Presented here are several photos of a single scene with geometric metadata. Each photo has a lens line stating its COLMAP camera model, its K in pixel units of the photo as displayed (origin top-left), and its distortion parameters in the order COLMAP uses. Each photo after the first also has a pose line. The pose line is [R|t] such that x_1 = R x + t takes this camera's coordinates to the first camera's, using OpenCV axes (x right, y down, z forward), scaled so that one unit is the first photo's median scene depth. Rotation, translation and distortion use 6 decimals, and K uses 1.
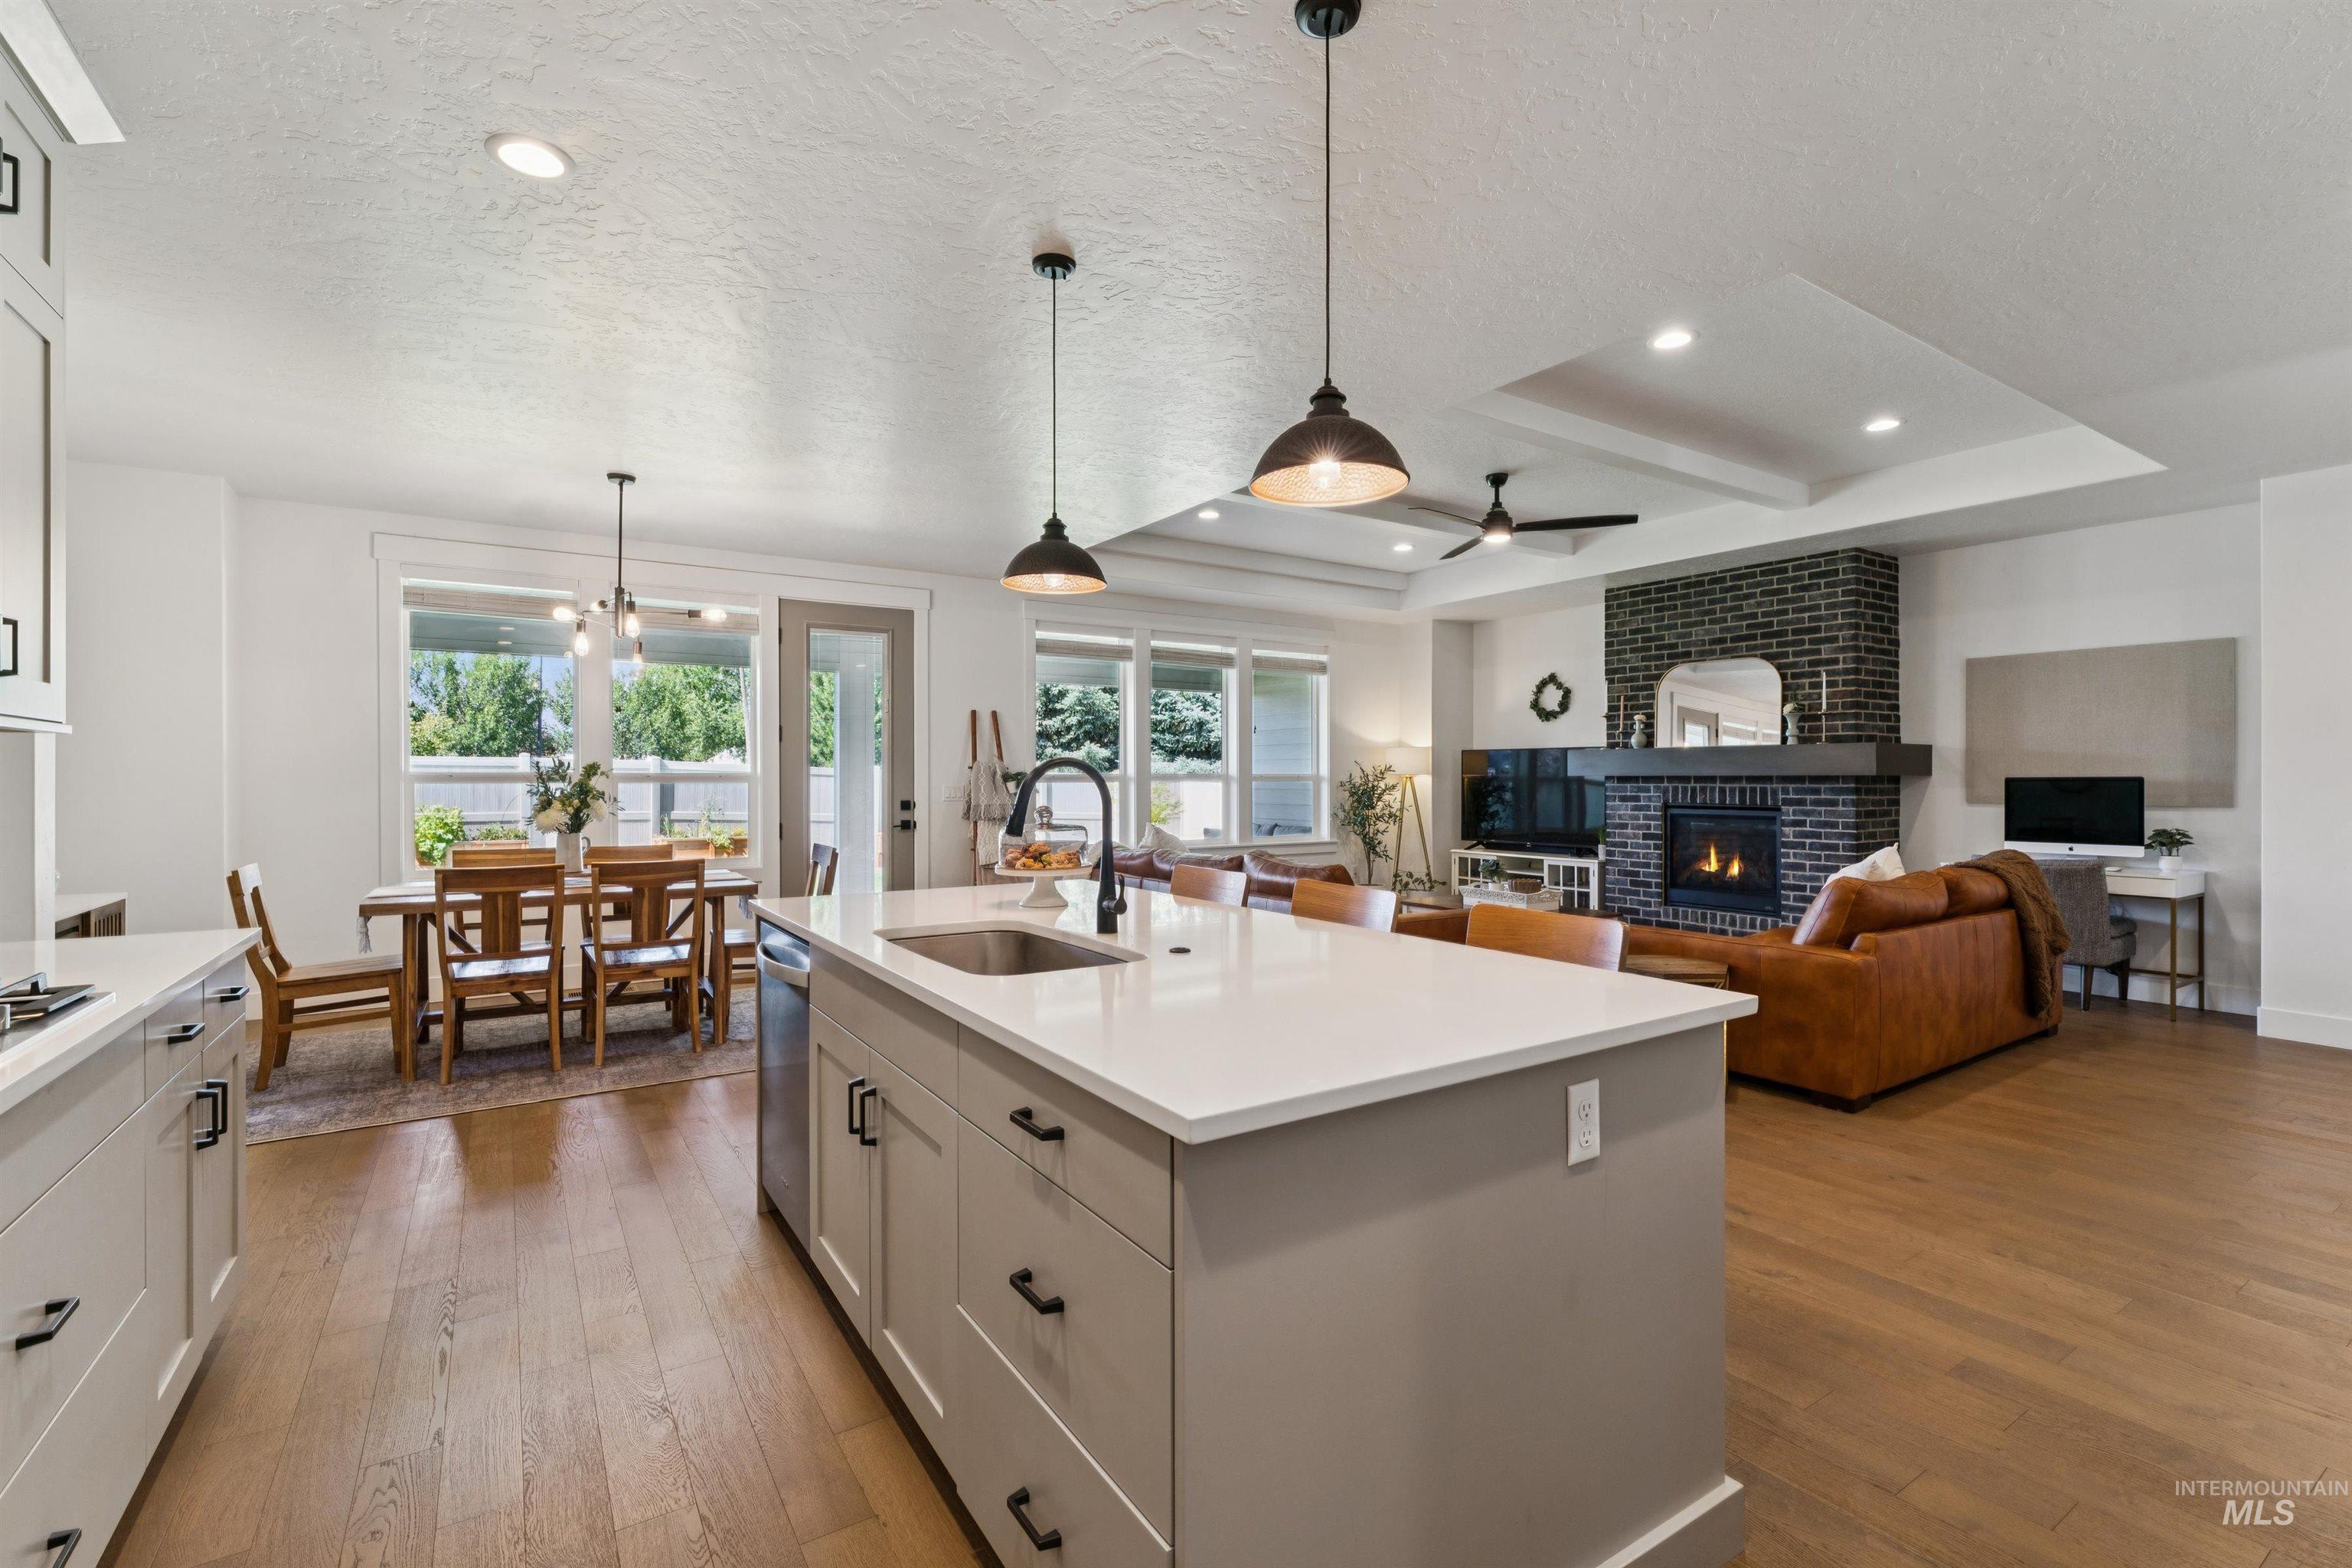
lens RADIAL K [[1039.7, 0, 1177.3], [0, 1039.7, 778.3], [0, 0, 1]] dist [-0.003010, -0.000090]
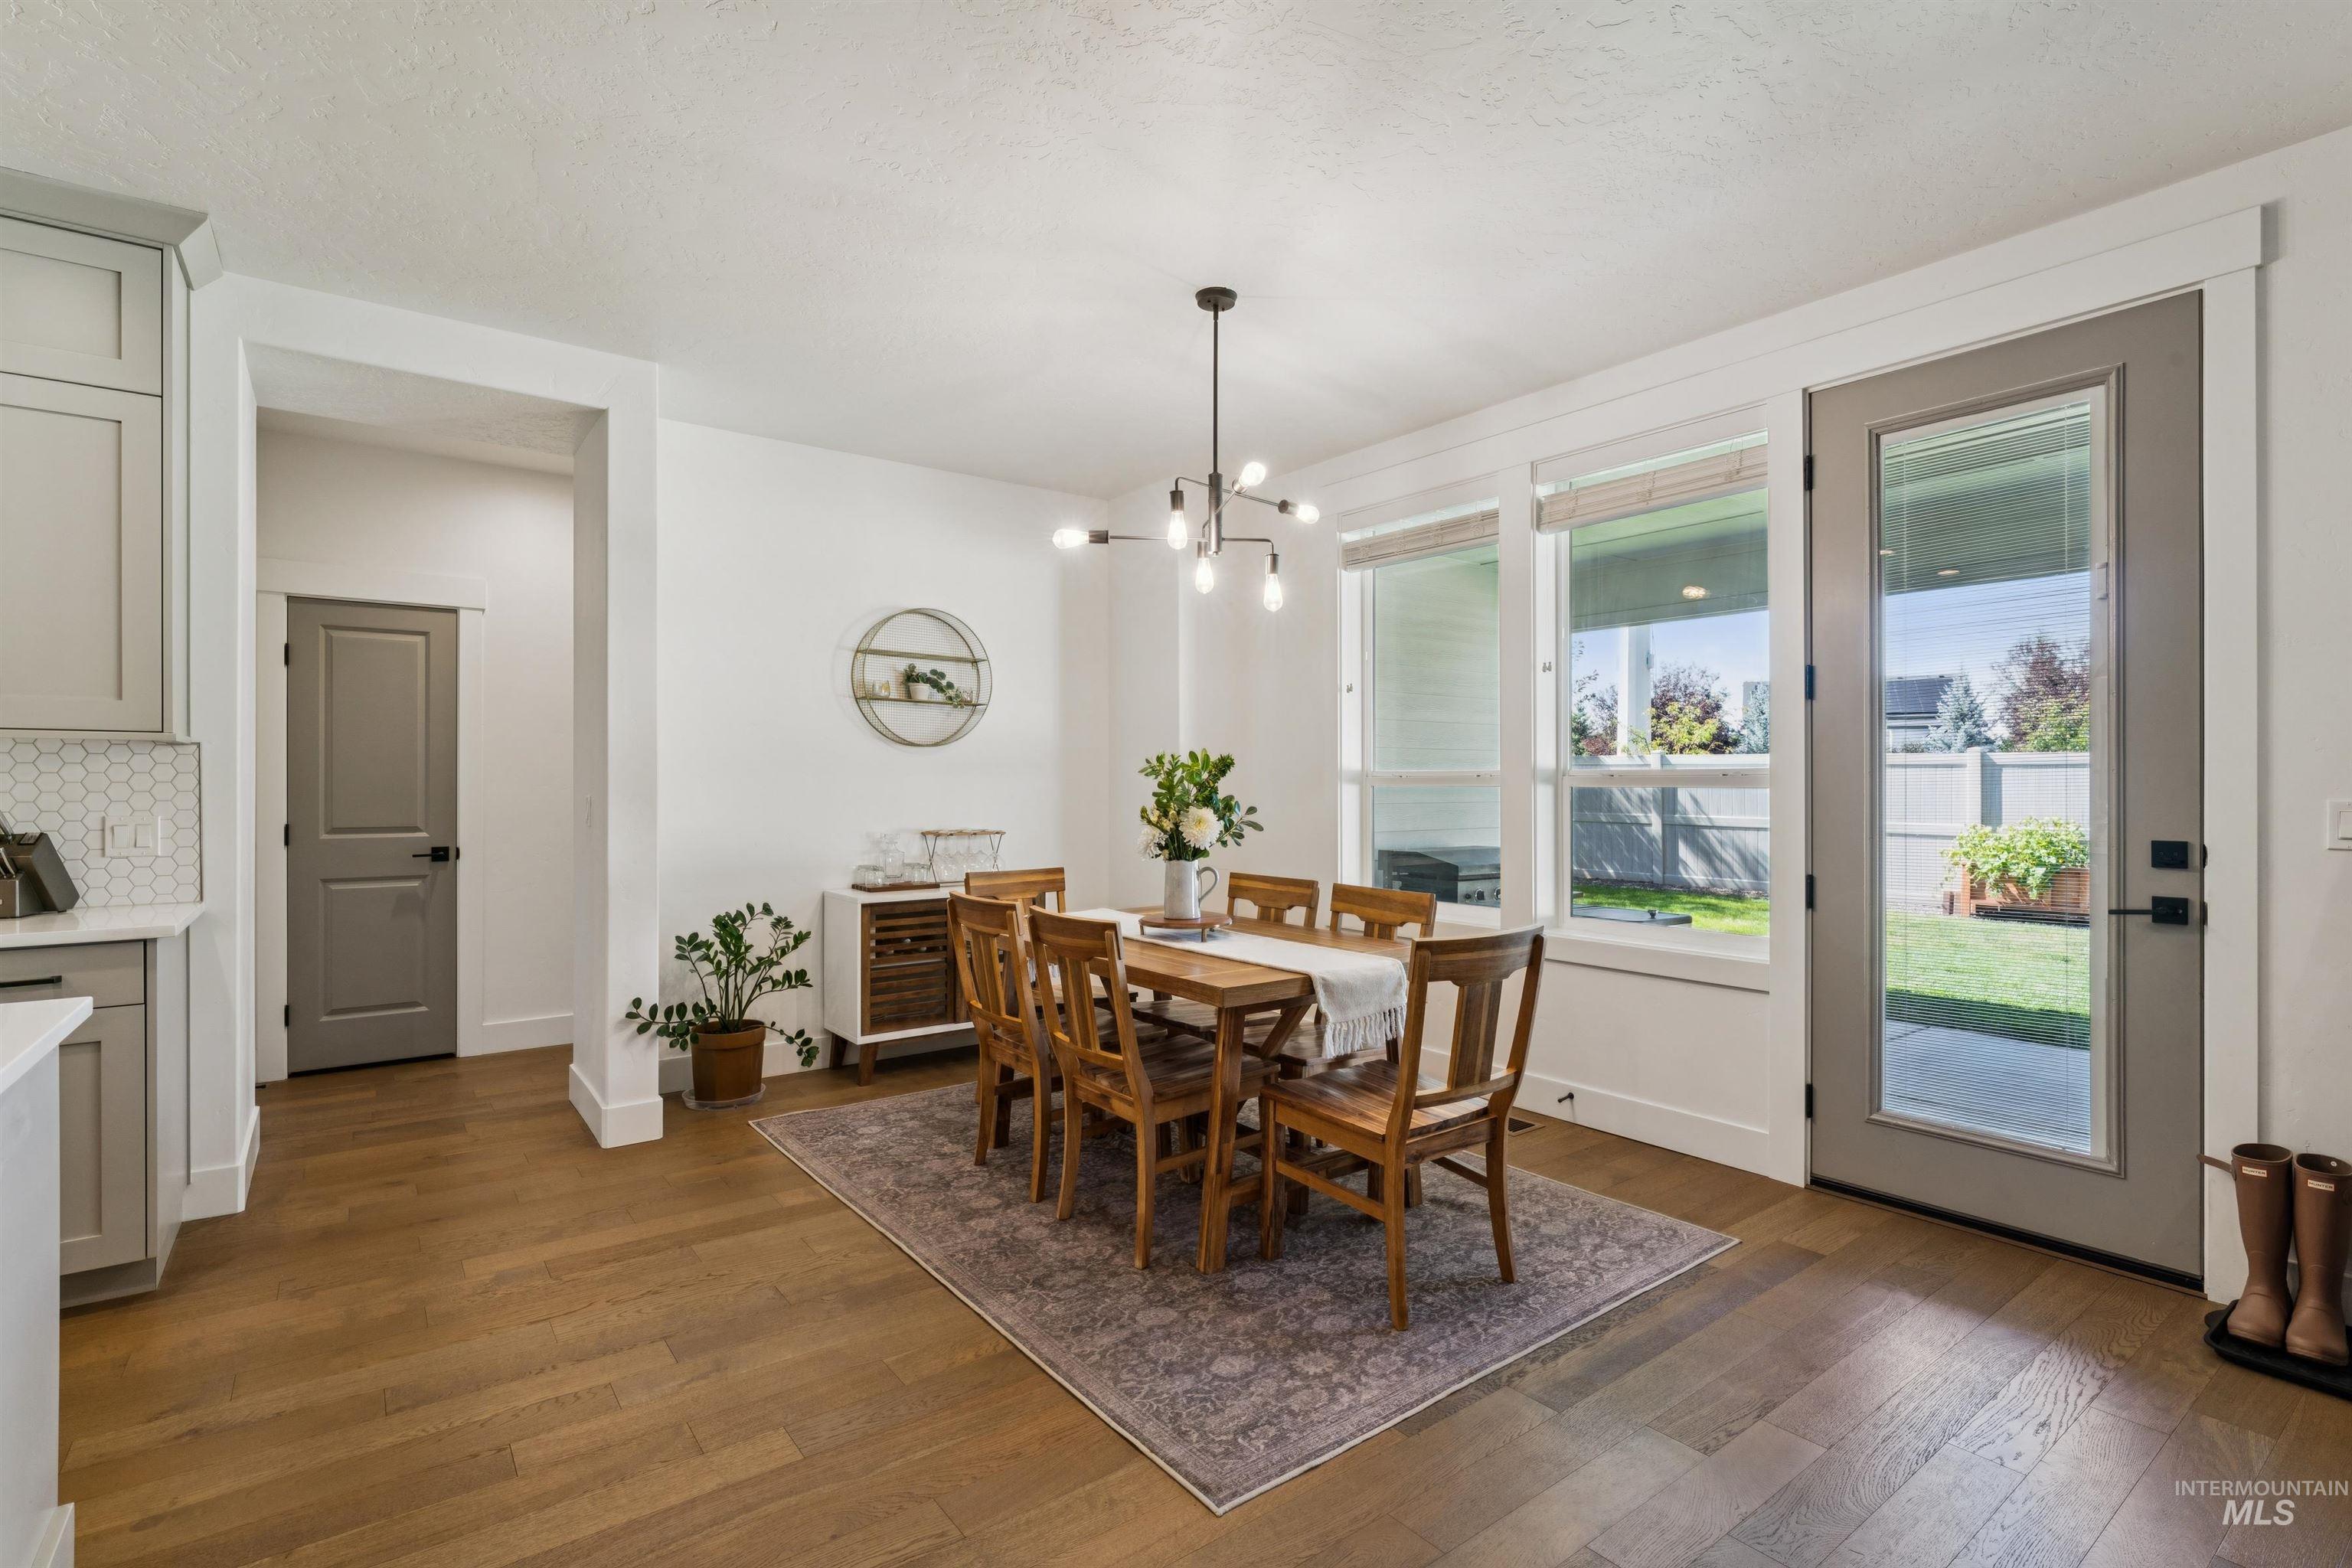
lens RADIAL K [[1104.6, 0, 1179.7], [0, 1104.6, 784.5], [0, 0, 1]] dist [-0.001371, -0.000450]
pose [[0.067428, 0.001858, -0.997722, 0.089093], [-0.000084, 0.999998, 0.001856, 0.001673], [0.997724, -0.000042, 0.067428, 0.652945]]
